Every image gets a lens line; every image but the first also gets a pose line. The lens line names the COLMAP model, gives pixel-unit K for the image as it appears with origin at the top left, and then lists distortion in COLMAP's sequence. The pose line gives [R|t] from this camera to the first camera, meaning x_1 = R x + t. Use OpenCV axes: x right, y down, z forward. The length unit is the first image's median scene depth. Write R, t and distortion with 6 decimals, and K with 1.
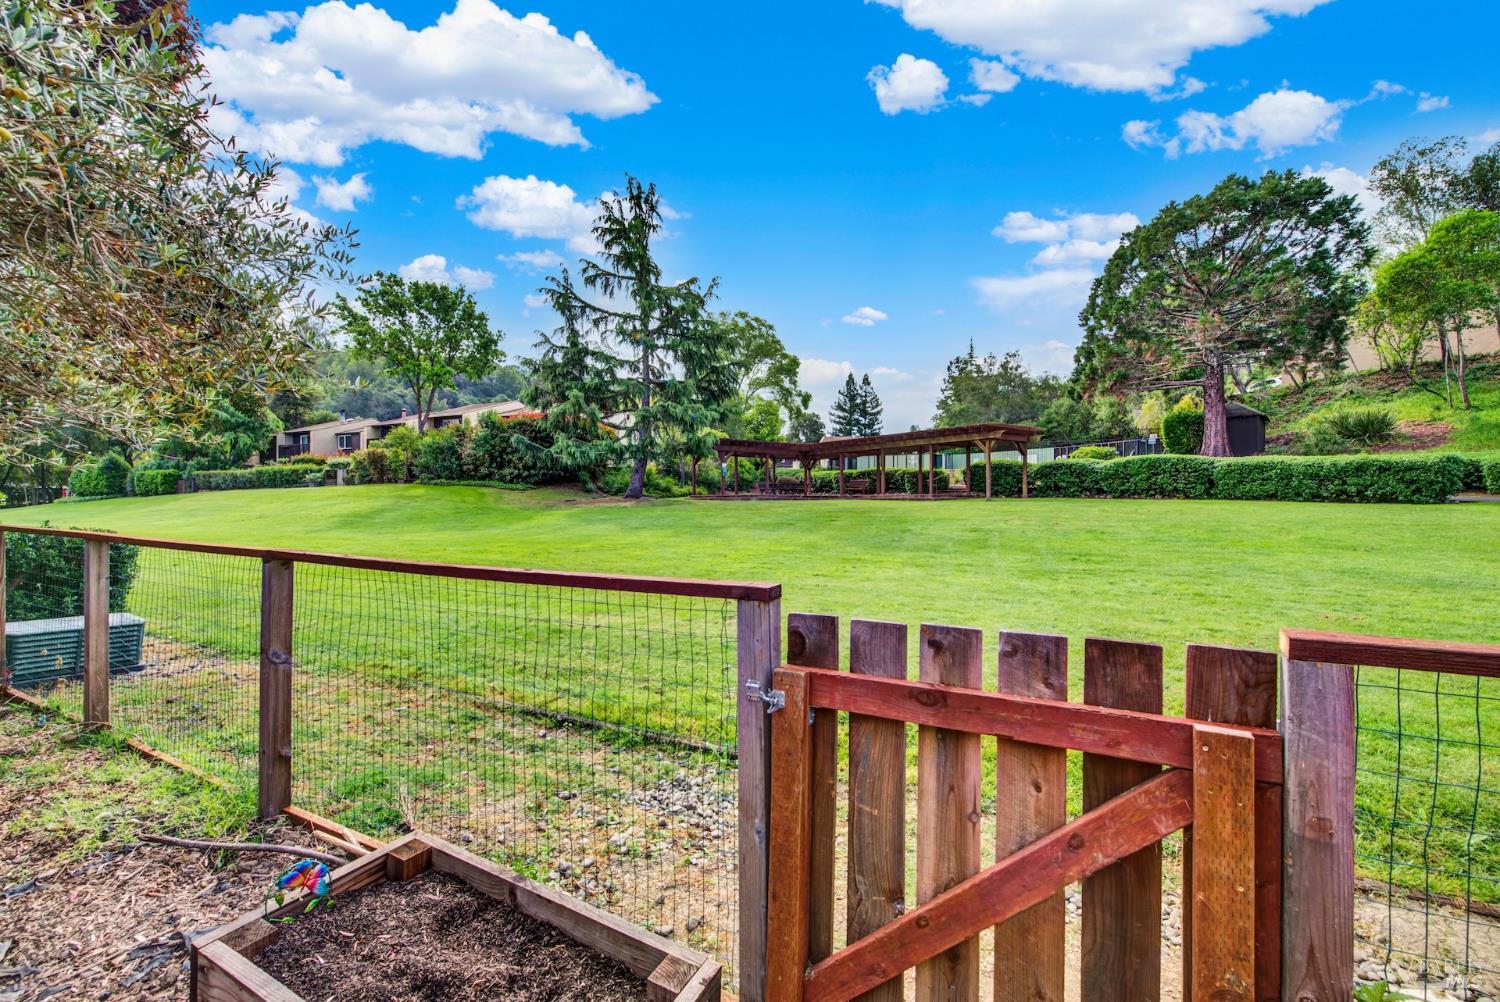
lens RADIAL K [[599.3, 0, 757.5], [0, 599.3, 504.9], [0, 0, 1]] dist [0.001927, -0.001812]
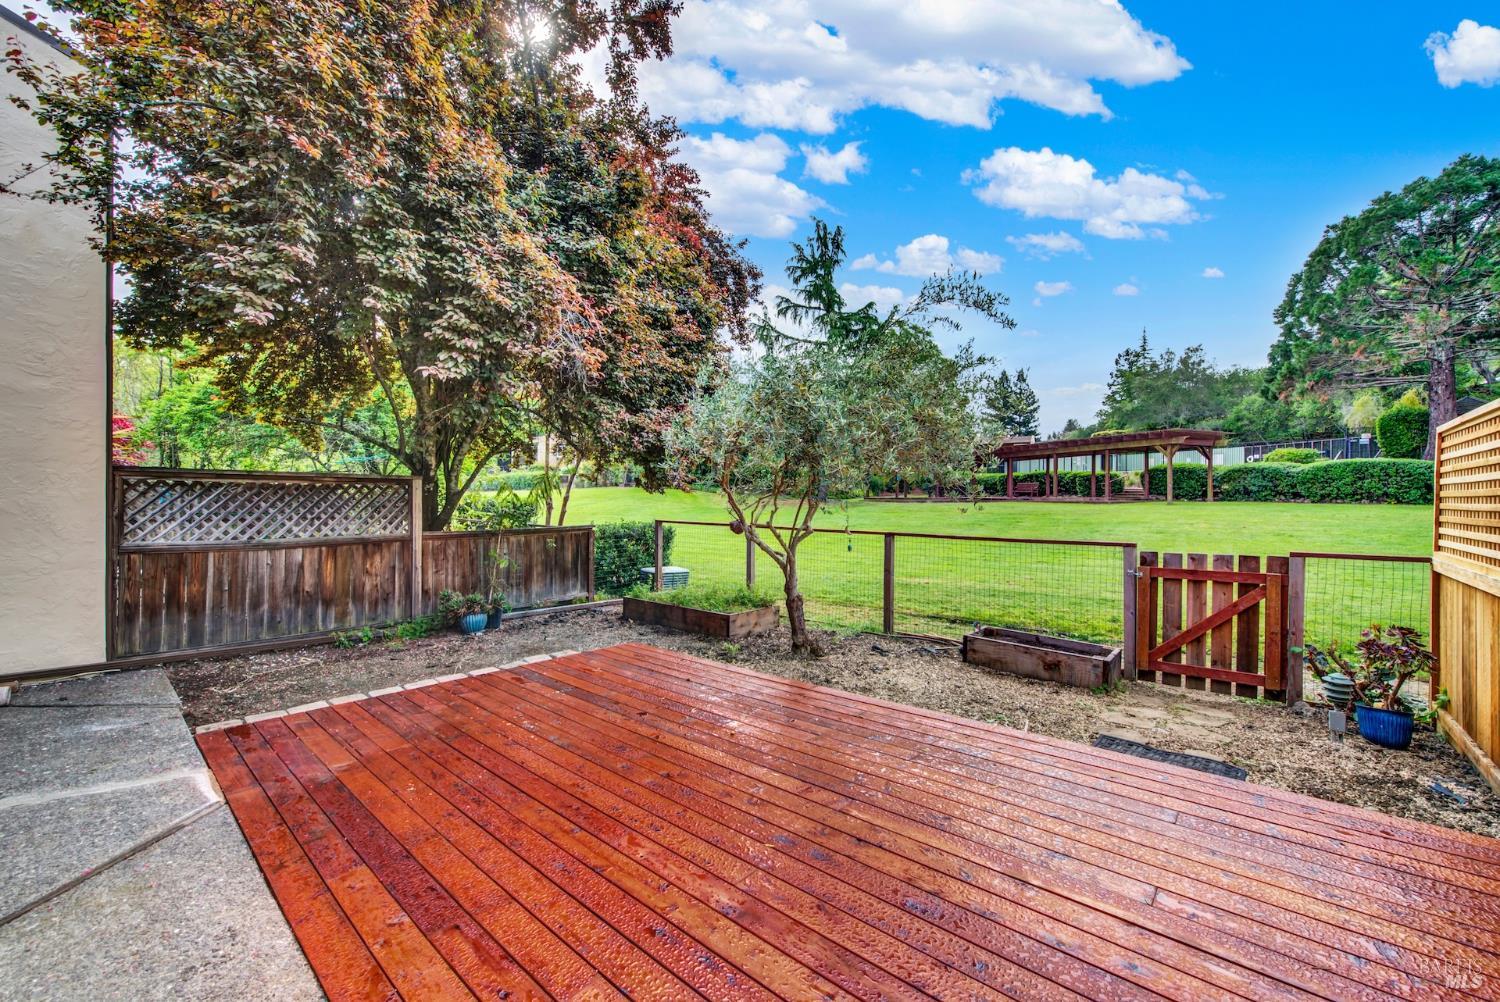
lens RADIAL K [[599.3, 0, 755.3], [0, 599.3, 503.0], [0, 0, 1]] dist [0.001927, -0.001812]
pose [[0.974478, 0.005698, -0.224412, -0.069001], [-0.005900, 0.999983, -0.000233, -0.004059], [0.224407, 0.001551, 0.974494, -0.147193]]
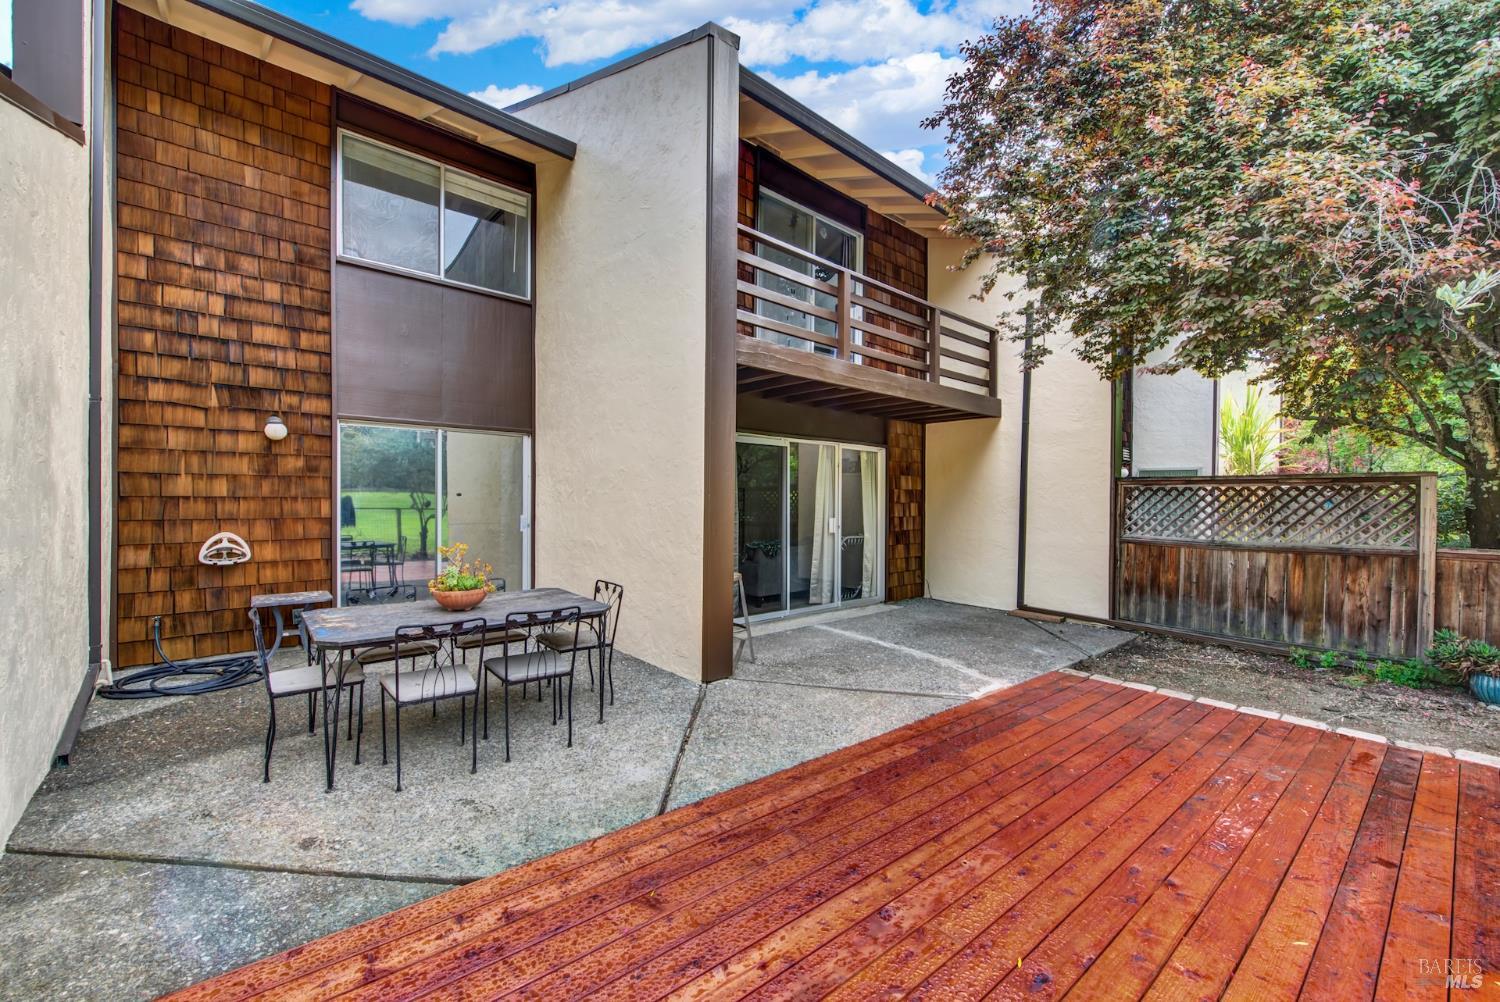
lens RADIAL K [[599.3, 0, 757.1], [0, 599.3, 503.9], [0, 0, 1]] dist [0.001927, -0.001812]
pose [[-0.368246, 0.004082, -0.929719, -0.018791], [-0.010105, 0.999914, 0.008393, -0.003928], [0.929673, 0.012485, -0.368173, -0.069229]]
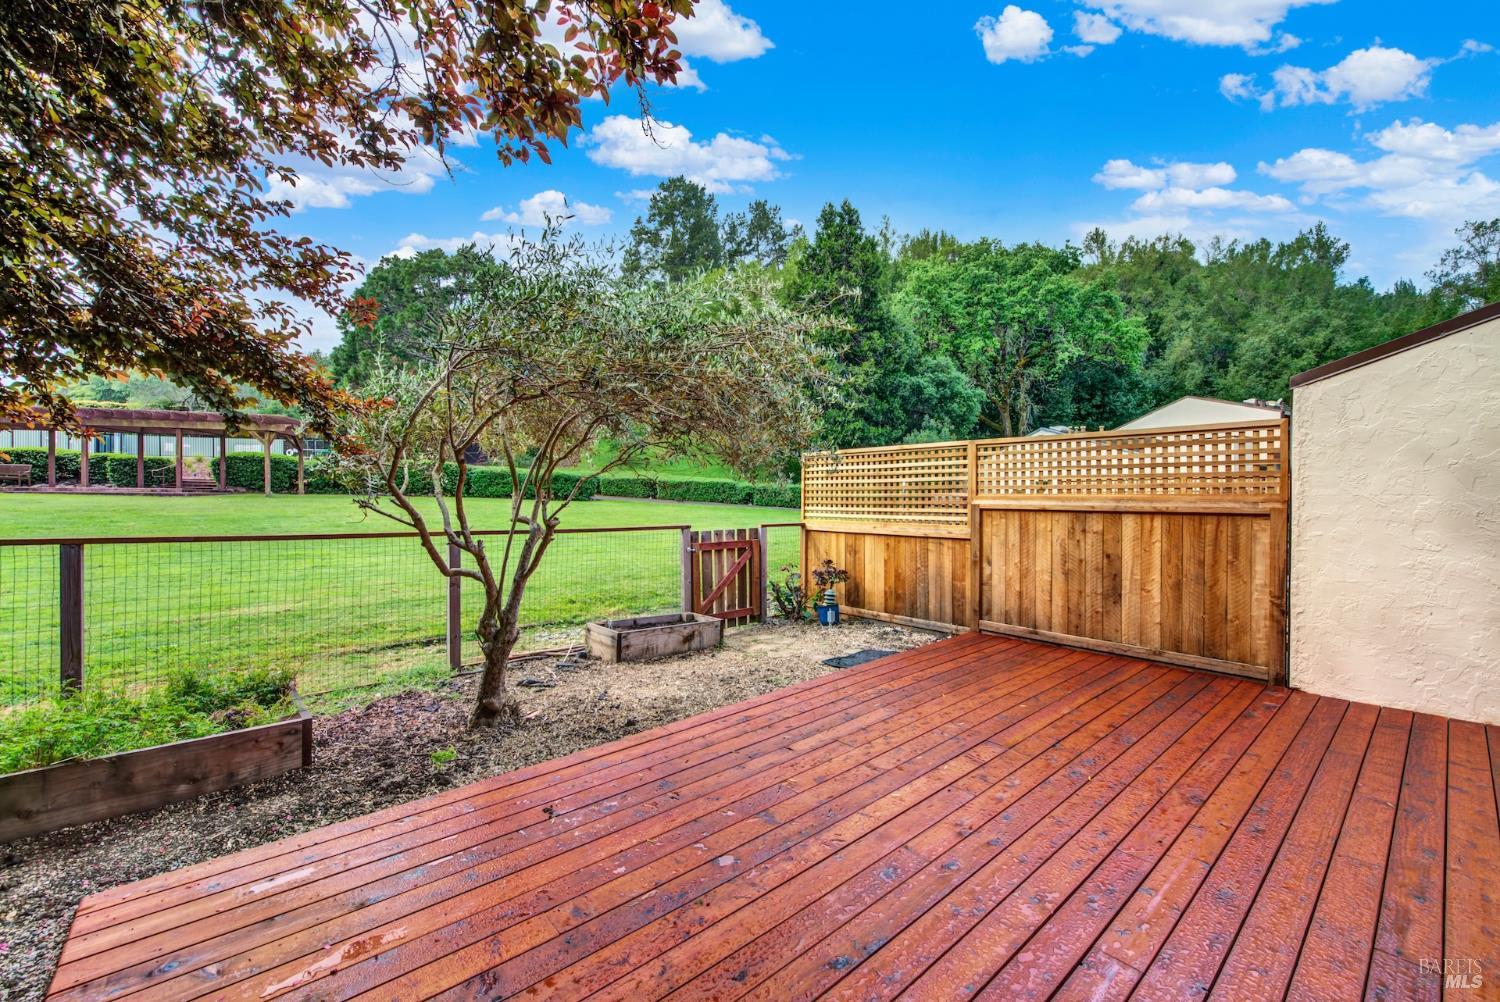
lens RADIAL K [[599.3, 0, 757.6], [0, 599.3, 499.7], [0, 0, 1]] dist [0.001927, -0.001812]
pose [[0.356568, 0.001712, 0.934268, -0.195576], [-0.001300, 0.999998, -0.001337, -0.001985], [-0.934269, -0.000738, 0.356569, -0.050380]]
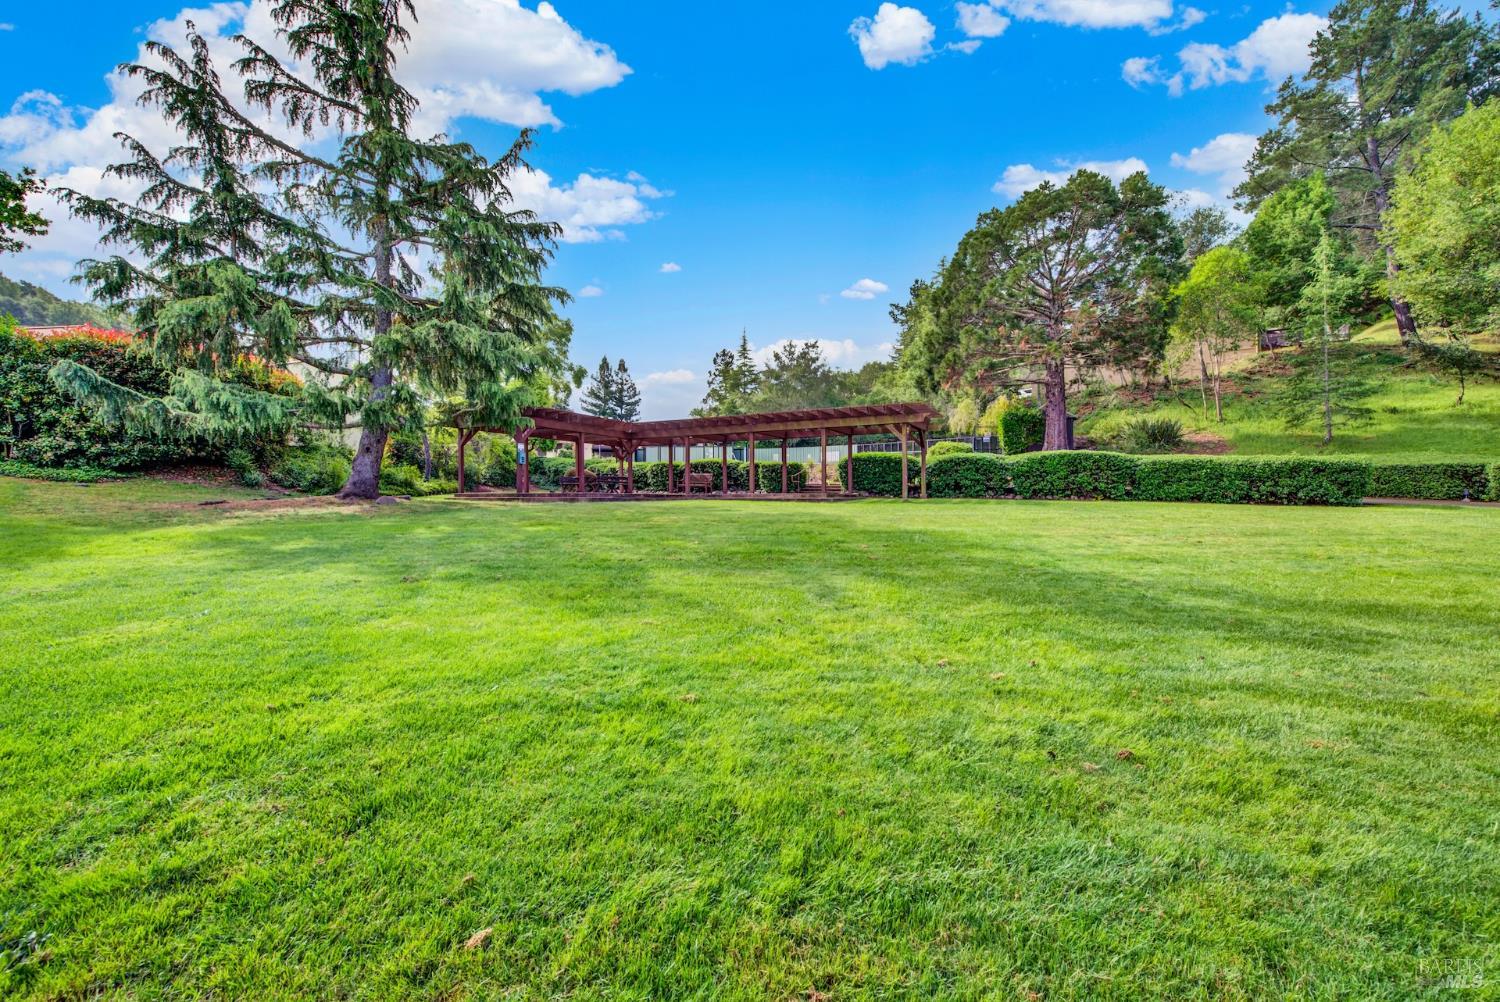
lens RADIAL K [[599.3, 0, 758.9], [0, 599.3, 505.9], [0, 0, 1]] dist [0.001927, -0.001812]
pose [[0.898871, -0.005036, 0.438185, -0.117434], [0.002256, 0.999974, 0.006865, -0.006786], [-0.438208, -0.005183, 0.898859, 0.332099]]
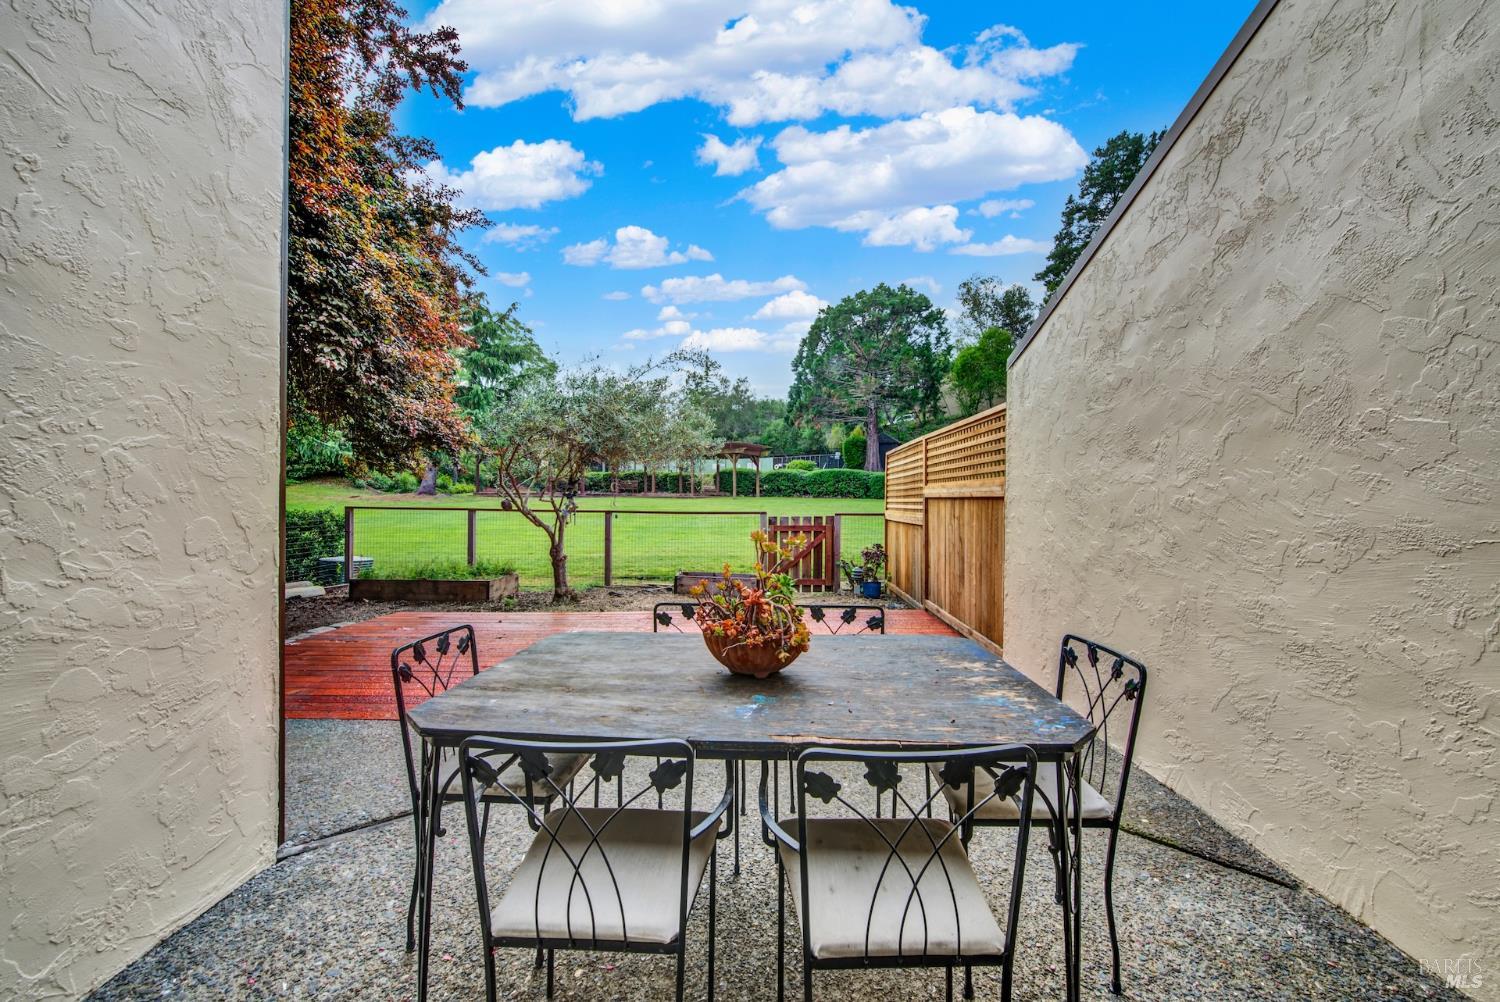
lens RADIAL K [[599.3, 0, 756.9], [0, 599.3, 502.2], [0, 0, 1]] dist [0.001927, -0.001812]
pose [[0.903407, 0.003237, 0.428773, -0.132569], [-0.002689, 0.999995, -0.001884, 0.002926], [-0.428776, 0.000549, 0.903410, -0.218855]]
